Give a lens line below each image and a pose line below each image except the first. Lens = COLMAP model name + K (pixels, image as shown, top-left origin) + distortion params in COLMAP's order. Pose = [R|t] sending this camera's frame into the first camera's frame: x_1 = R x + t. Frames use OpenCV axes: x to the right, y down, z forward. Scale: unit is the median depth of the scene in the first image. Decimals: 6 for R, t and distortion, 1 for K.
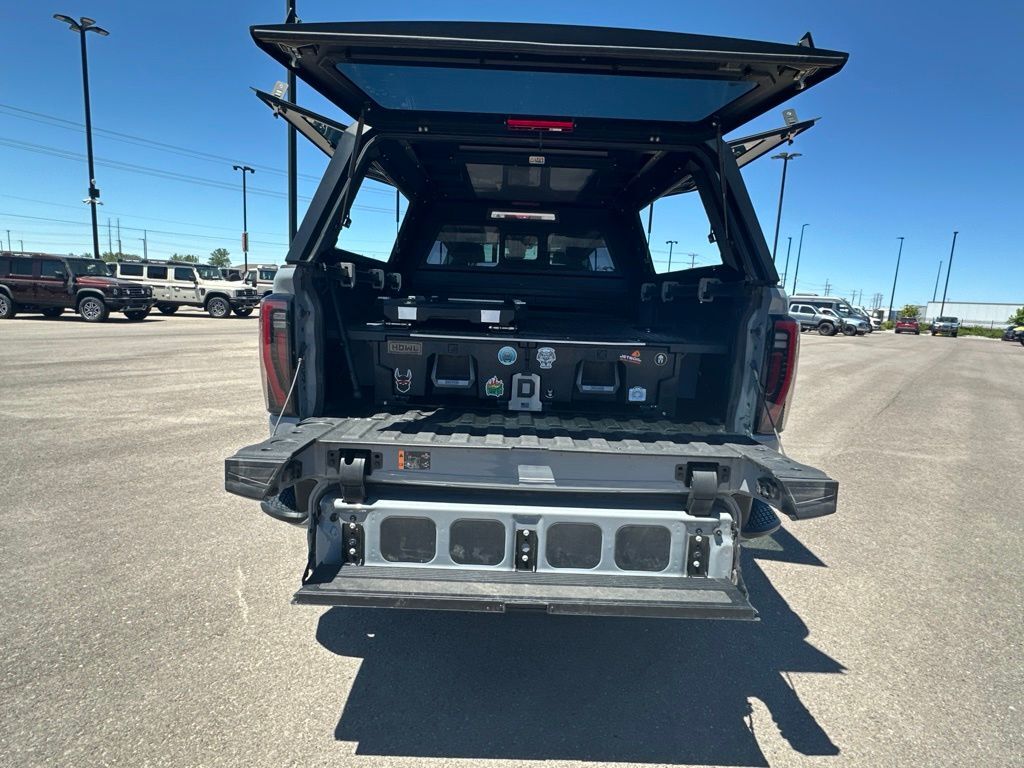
lens RADIAL K [[546.6, 0, 512.0], [0, 546.6, 384.0], [0, 0, 1]] dist [-0.004743, 0.000770]
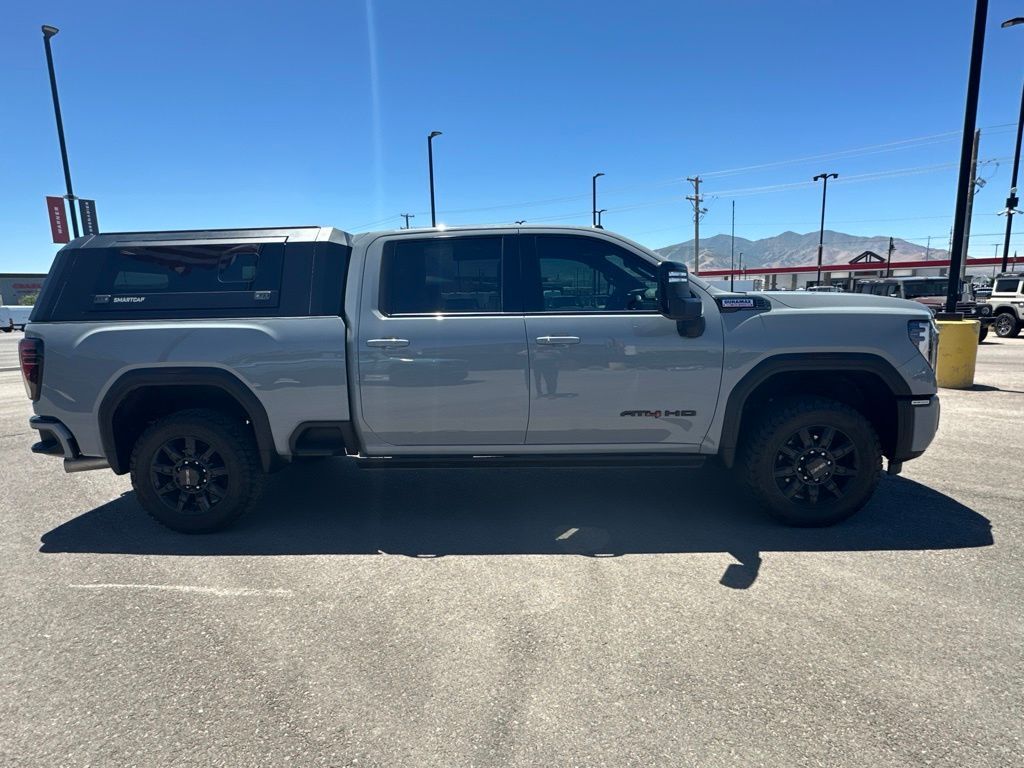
lens RADIAL K [[546.6, 0, 512.0], [0, 546.6, 384.0], [0, 0, 1]] dist [-0.004743, 0.000770]
pose [[-0.056741, 0.107166, -0.992621, 1.082265], [-0.141079, 0.983386, 0.114234, -0.197809], [0.988371, 0.146520, -0.040680, 1.295251]]
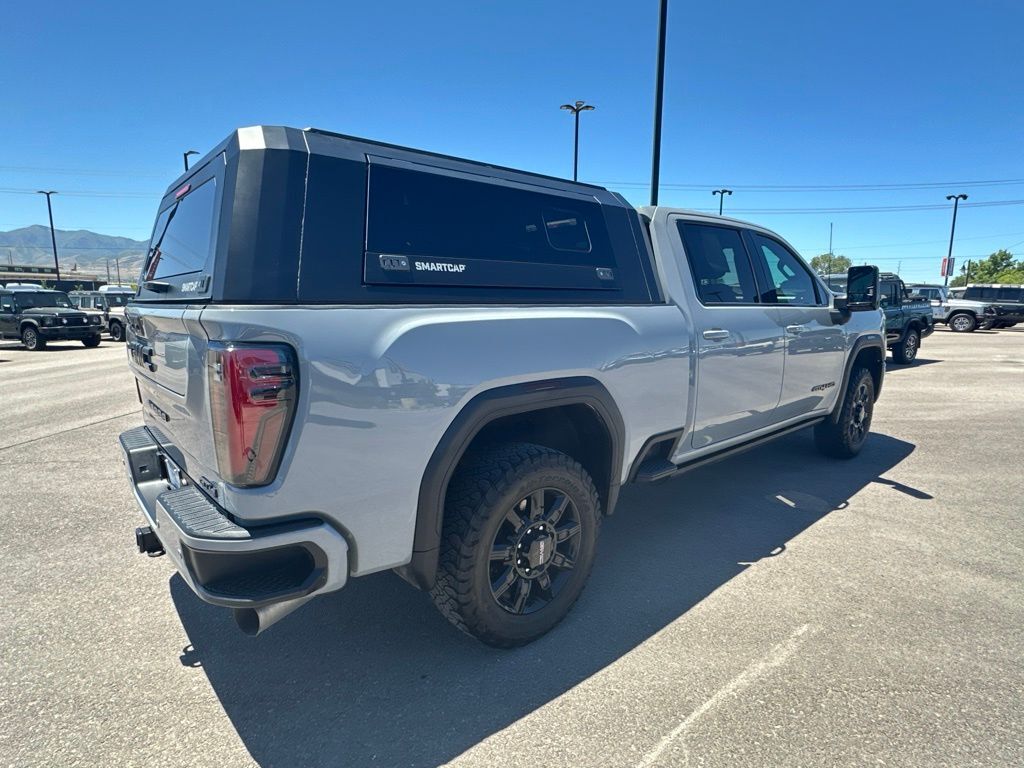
lens RADIAL K [[546.6, 0, 512.0], [0, 546.6, 384.0], [0, 0, 1]] dist [-0.004743, 0.000770]
pose [[0.652492, 0.073722, -0.754201, 0.647059], [-0.096079, 0.995273, 0.014164, -0.053563], [0.751680, 0.063222, 0.656491, 0.365711]]
